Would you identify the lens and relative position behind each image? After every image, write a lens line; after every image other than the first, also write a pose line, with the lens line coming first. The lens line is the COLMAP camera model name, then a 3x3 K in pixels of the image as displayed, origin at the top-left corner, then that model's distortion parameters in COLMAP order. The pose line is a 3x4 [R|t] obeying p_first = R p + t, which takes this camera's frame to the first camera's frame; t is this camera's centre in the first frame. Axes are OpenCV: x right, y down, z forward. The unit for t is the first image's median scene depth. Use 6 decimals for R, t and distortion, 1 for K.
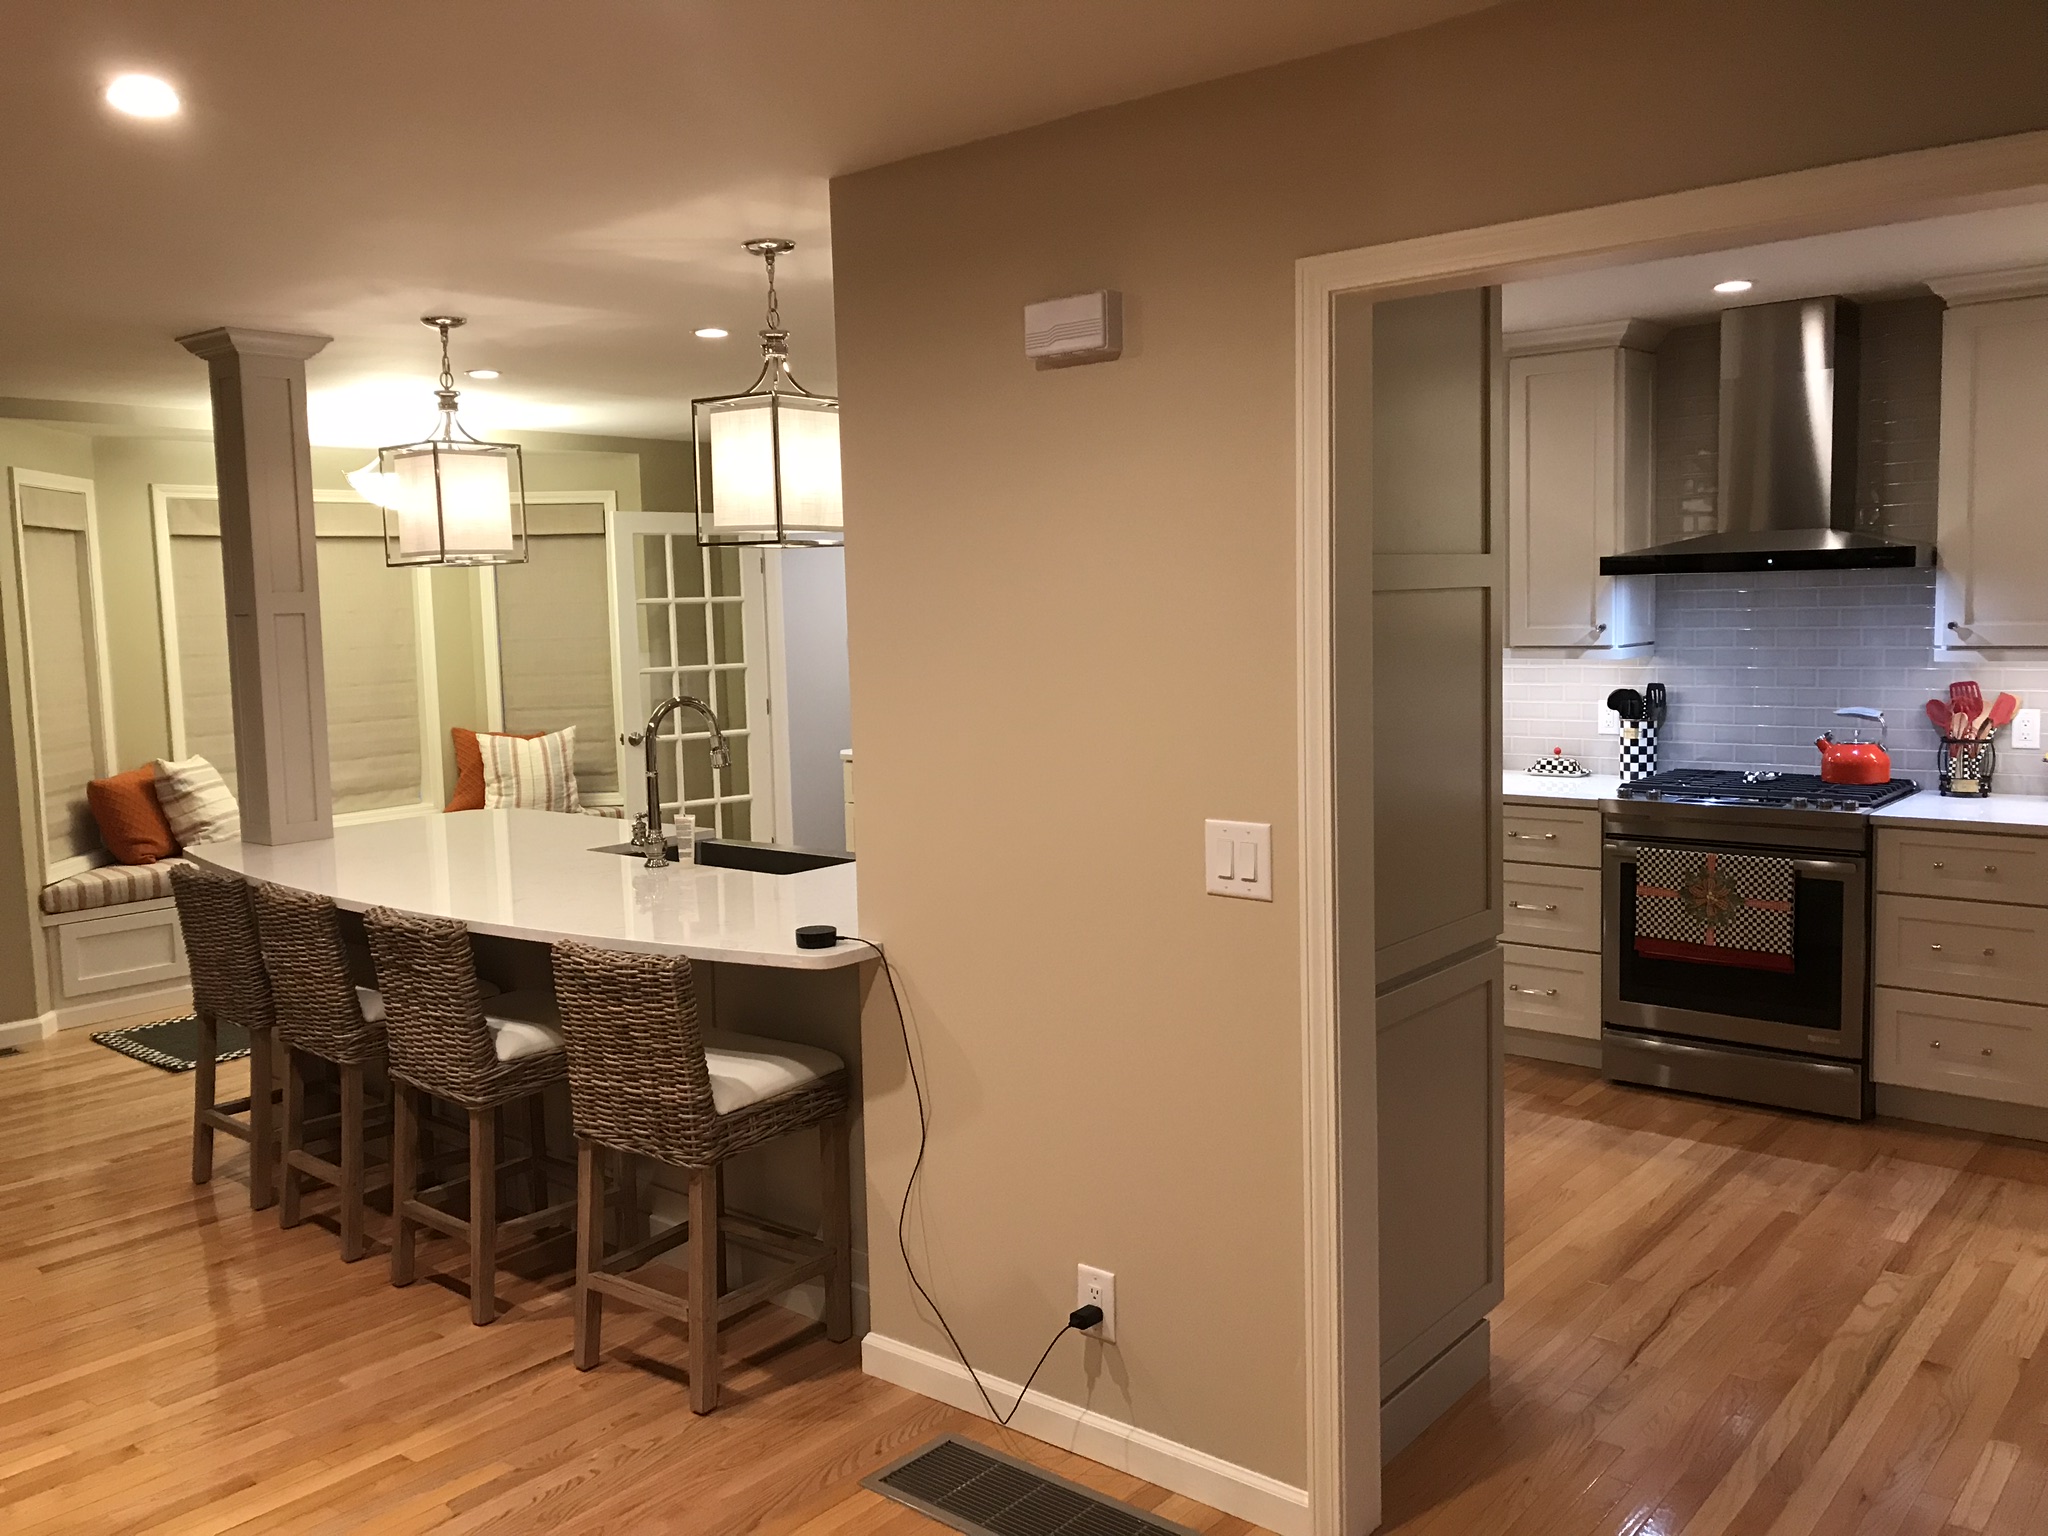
lens RADIAL K [[1687.5, 0, 1005.5], [0, 1687.5, 766.3], [0, 0, 1]] dist [0.037343, -0.013300]
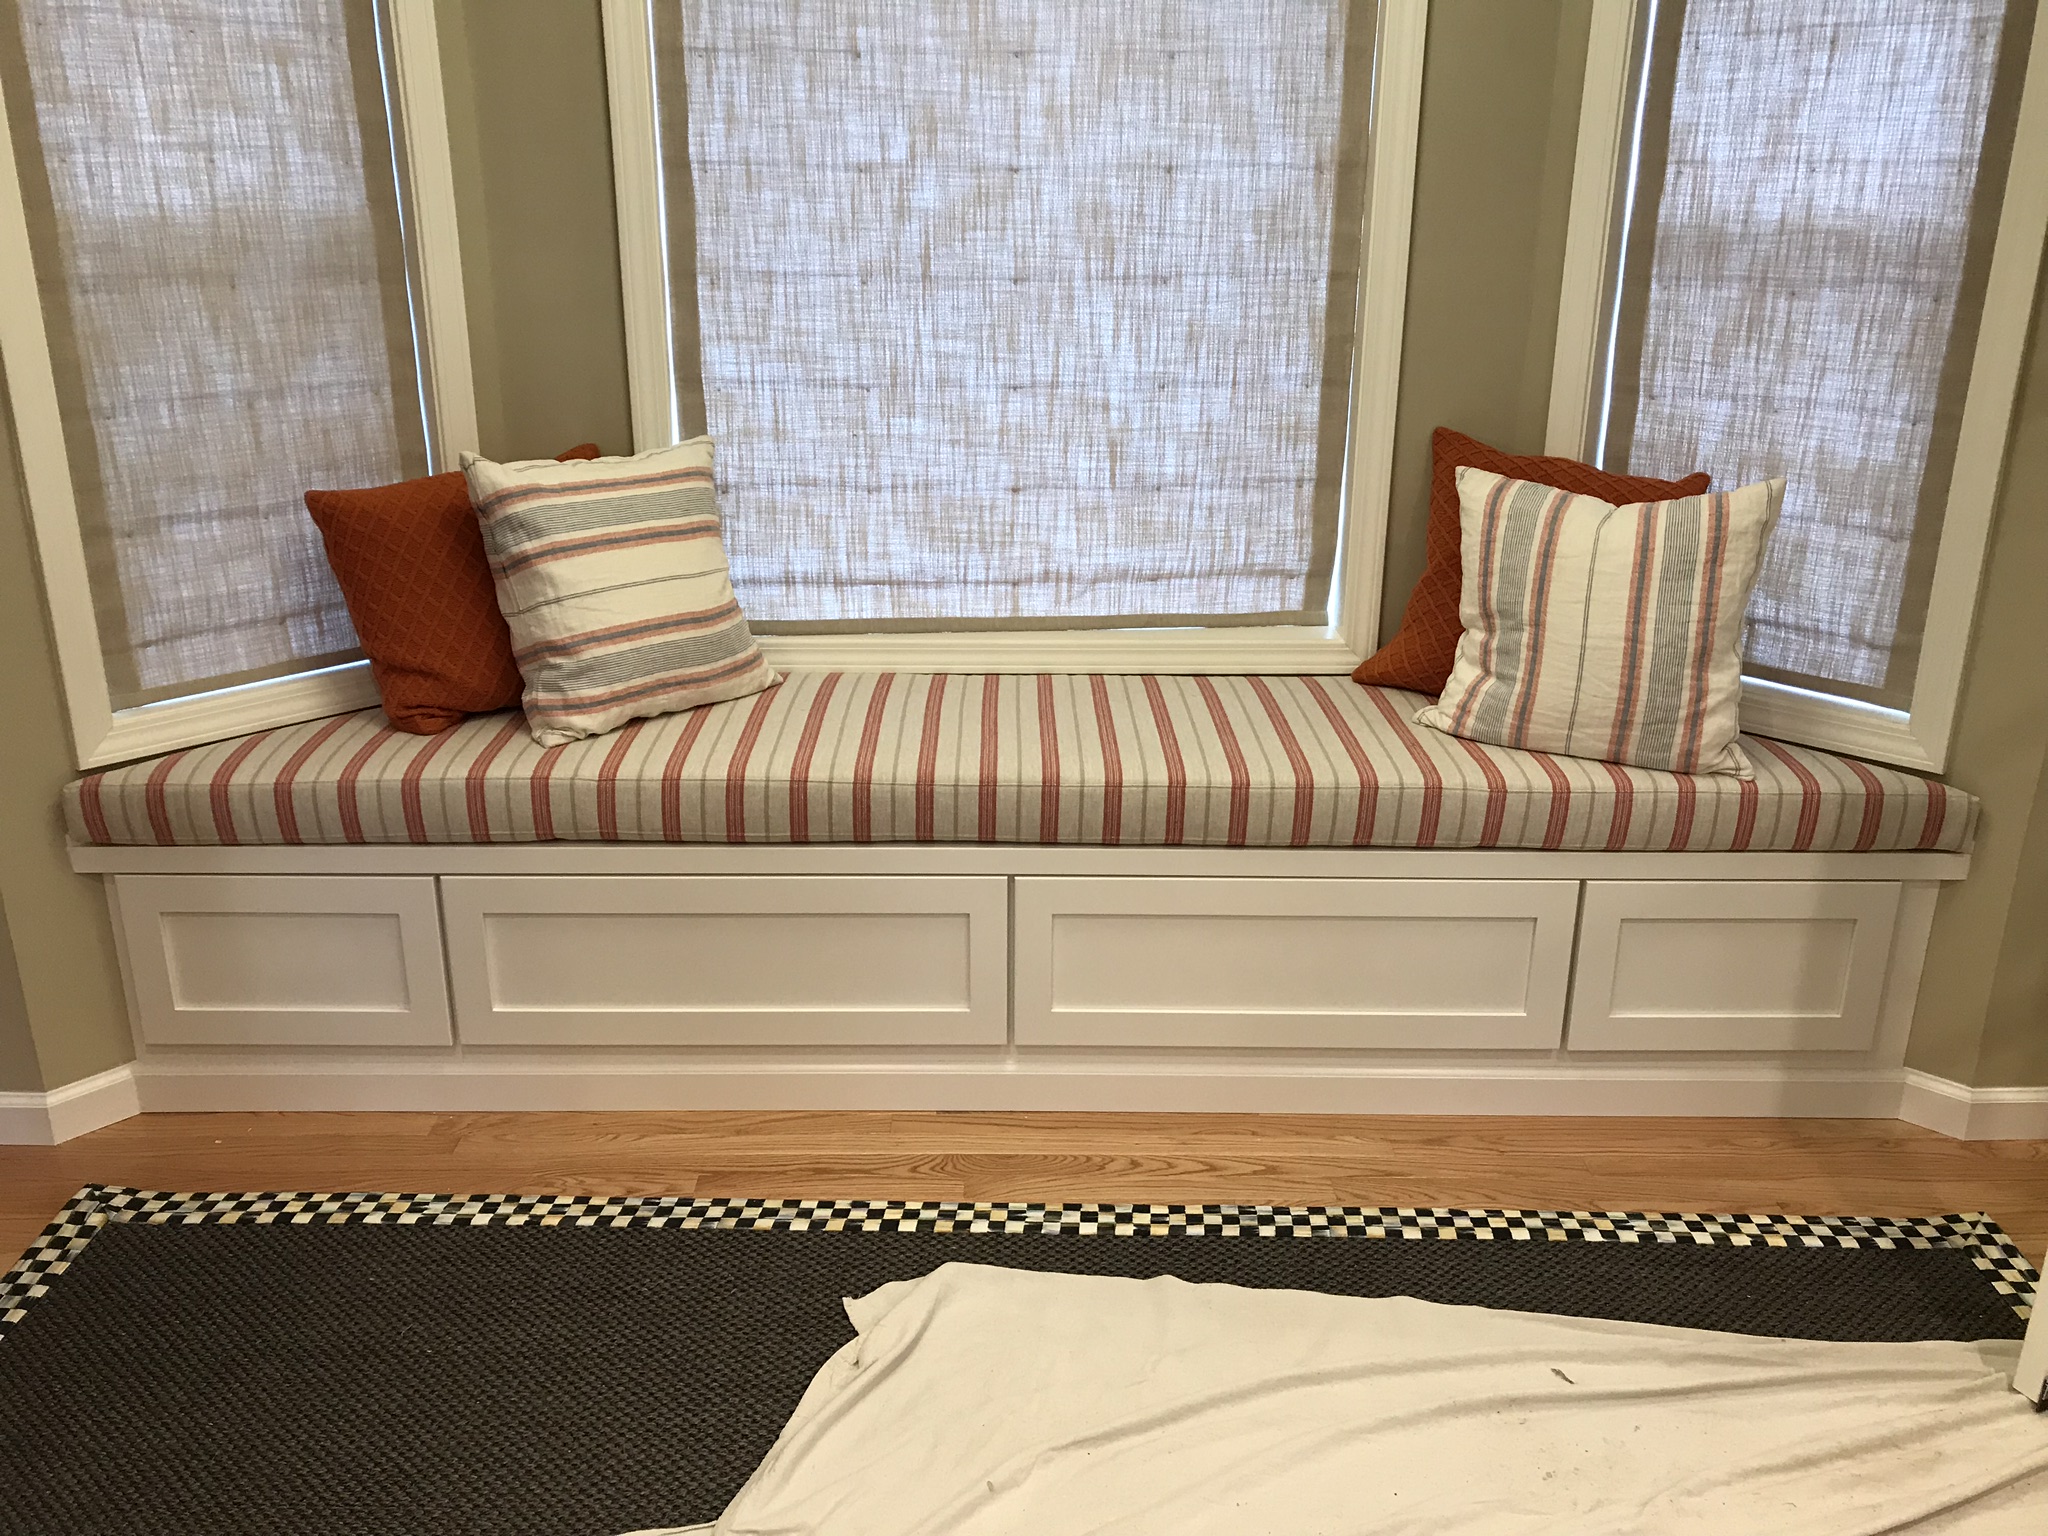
lens RADIAL K [[1687.5, 0, 1024.5], [0, 1687.5, 768.1], [0, 0, 1]] dist [0.037343, -0.013300]
pose [[0.654804, 0.278276, -0.702705, -0.145015], [-0.101015, 0.953632, 0.283516, -0.054517], [0.749018, -0.114664, 0.652552, 0.837503]]
